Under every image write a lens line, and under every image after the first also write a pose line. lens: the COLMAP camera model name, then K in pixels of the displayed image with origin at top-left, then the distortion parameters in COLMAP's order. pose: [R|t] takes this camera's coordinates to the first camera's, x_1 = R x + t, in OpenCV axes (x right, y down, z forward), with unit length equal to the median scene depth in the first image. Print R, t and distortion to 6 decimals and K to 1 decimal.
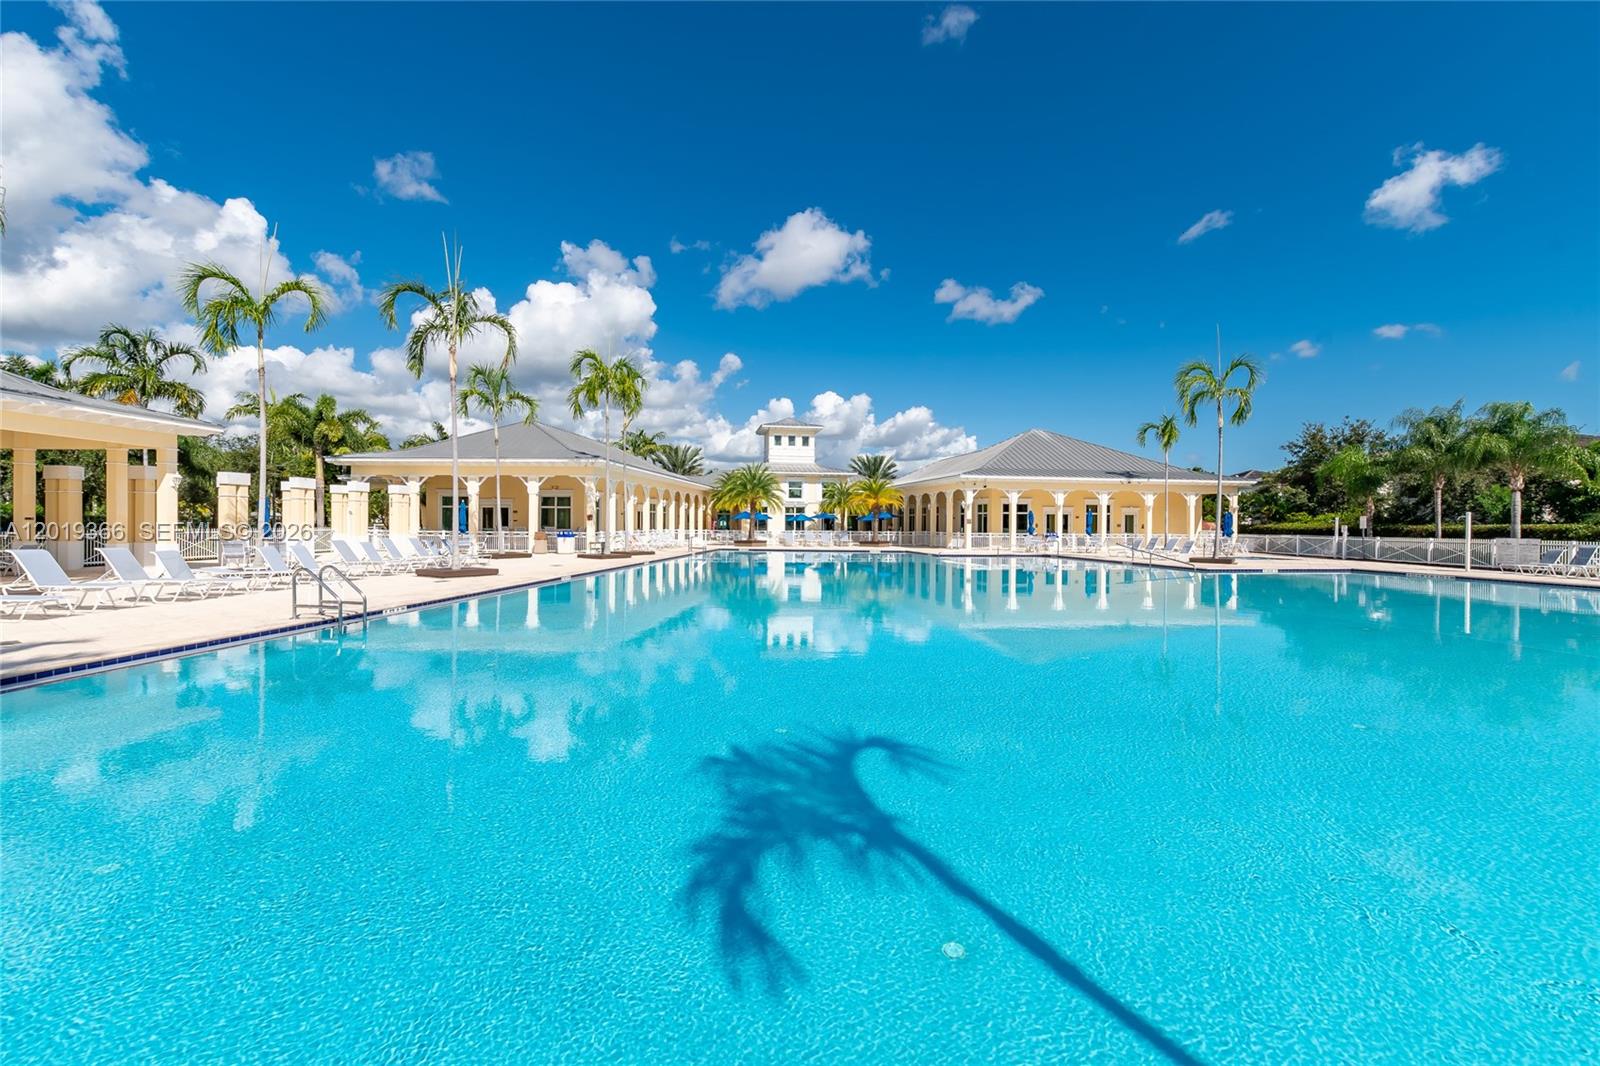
lens RADIAL K [[676.3, 0, 801.4], [0, 676.3, 521.0], [0, 0, 1]] dist [-0.004147, 0.000294]
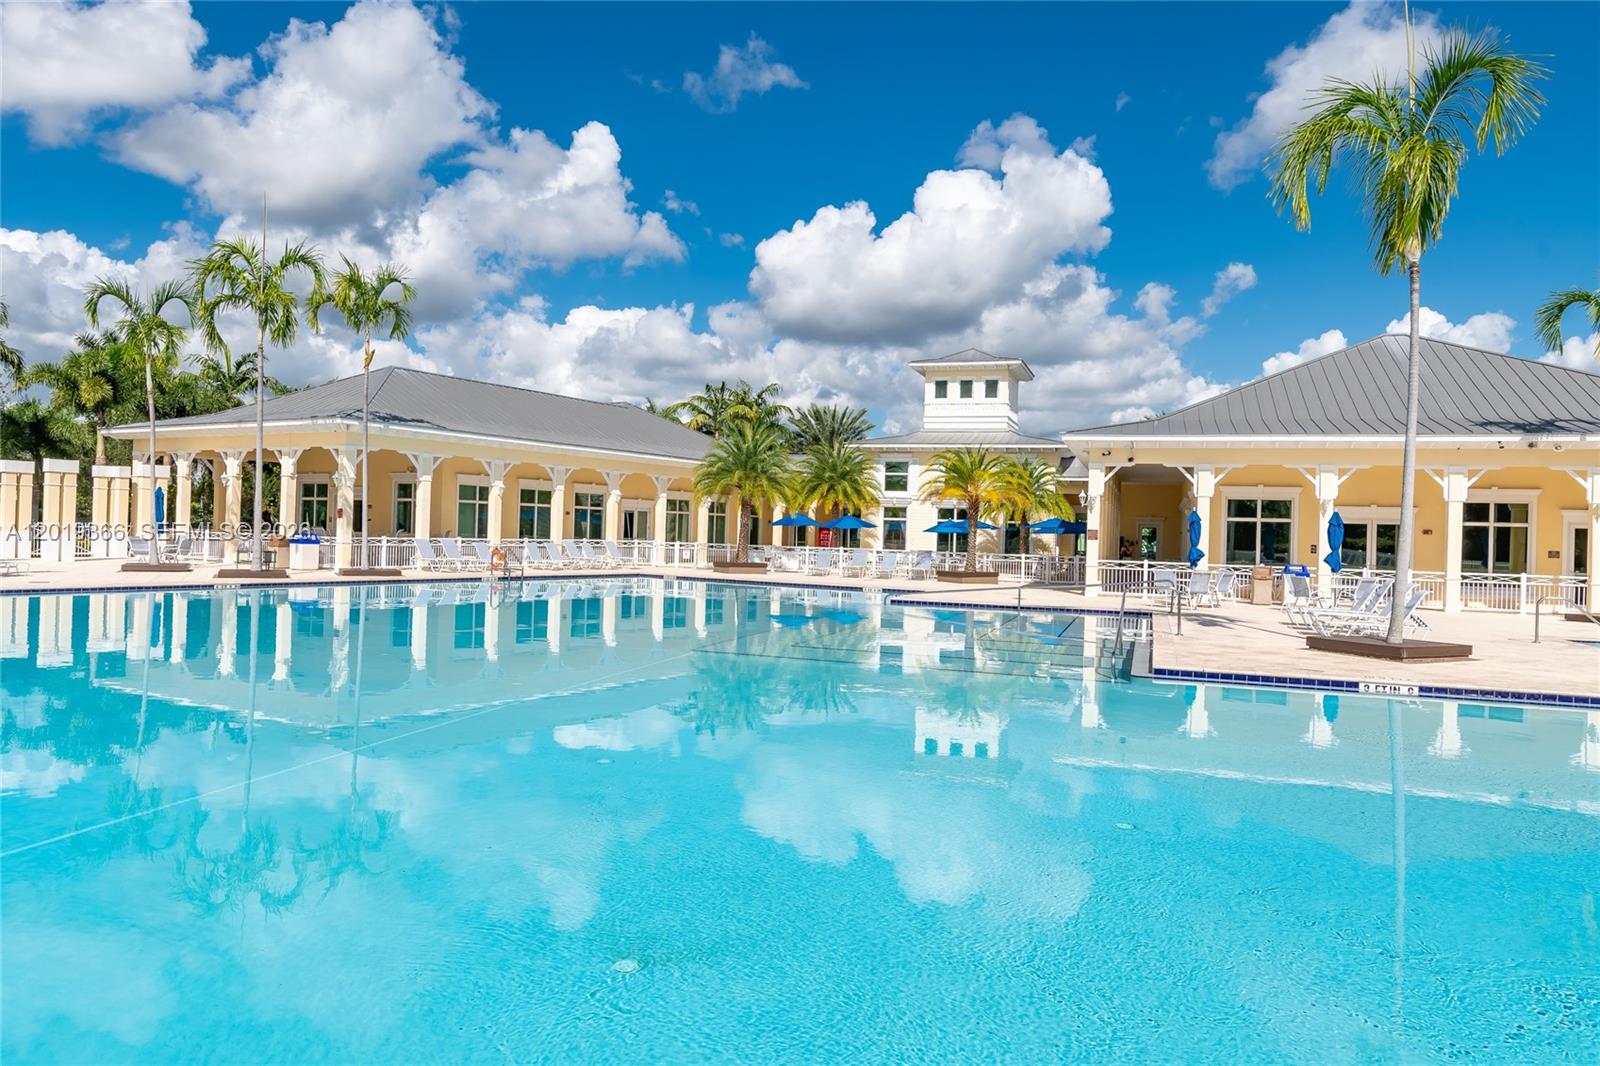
lens RADIAL K [[1061.2, 0, 799.3], [0, 1061.2, 544.9], [0, 0, 1]] dist [0.003524, 0.000333]
pose [[0.877840, 0.023932, -0.478355, 0.283733], [-0.021669, 0.999713, 0.010250, 0.002910], [0.478463, 0.001368, 0.878107, 0.170592]]
